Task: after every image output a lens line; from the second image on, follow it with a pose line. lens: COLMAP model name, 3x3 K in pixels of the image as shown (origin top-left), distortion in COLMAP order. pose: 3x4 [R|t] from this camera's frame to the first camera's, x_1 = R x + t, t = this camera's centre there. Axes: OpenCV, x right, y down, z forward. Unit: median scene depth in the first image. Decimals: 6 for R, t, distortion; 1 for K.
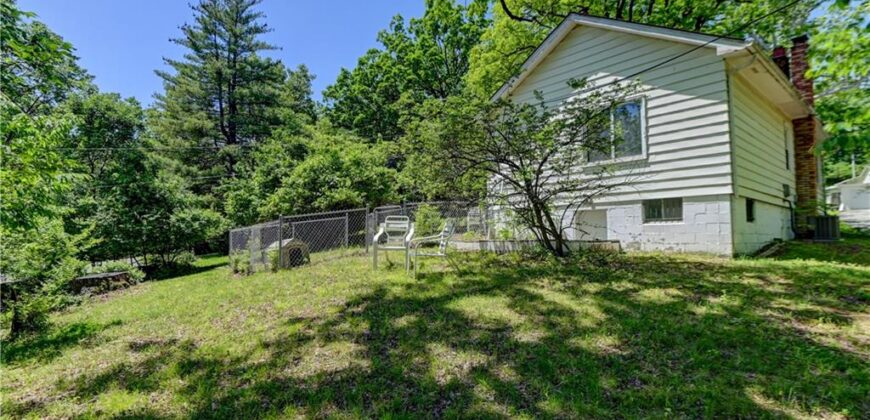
lens RADIAL K [[405.0, 0, 435.0], [0, 405.0, 210.0], [0, 0, 1]] dist [0.000129, -0.011080]
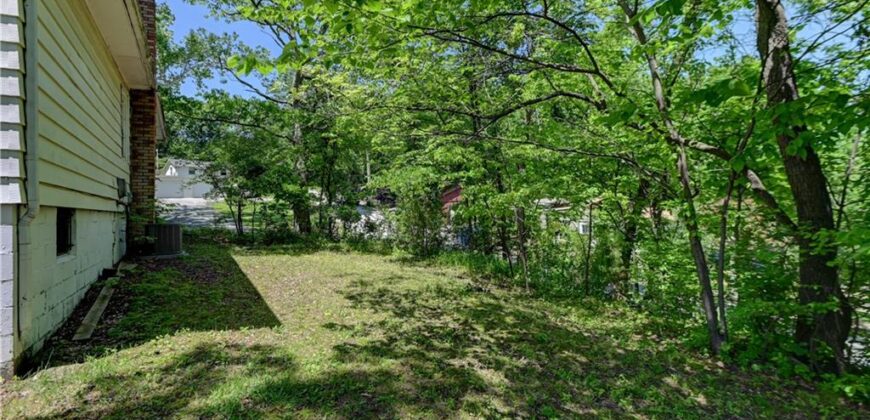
lens RADIAL K [[405.0, 0, 435.0], [0, 405.0, 210.0], [0, 0, 1]] dist [0.000129, -0.011080]
pose [[0.152798, 0.001511, 0.988256, 0.293618], [-0.044984, 0.998973, 0.005428, -0.039612], [-0.987233, -0.045285, 0.152709, 0.385751]]
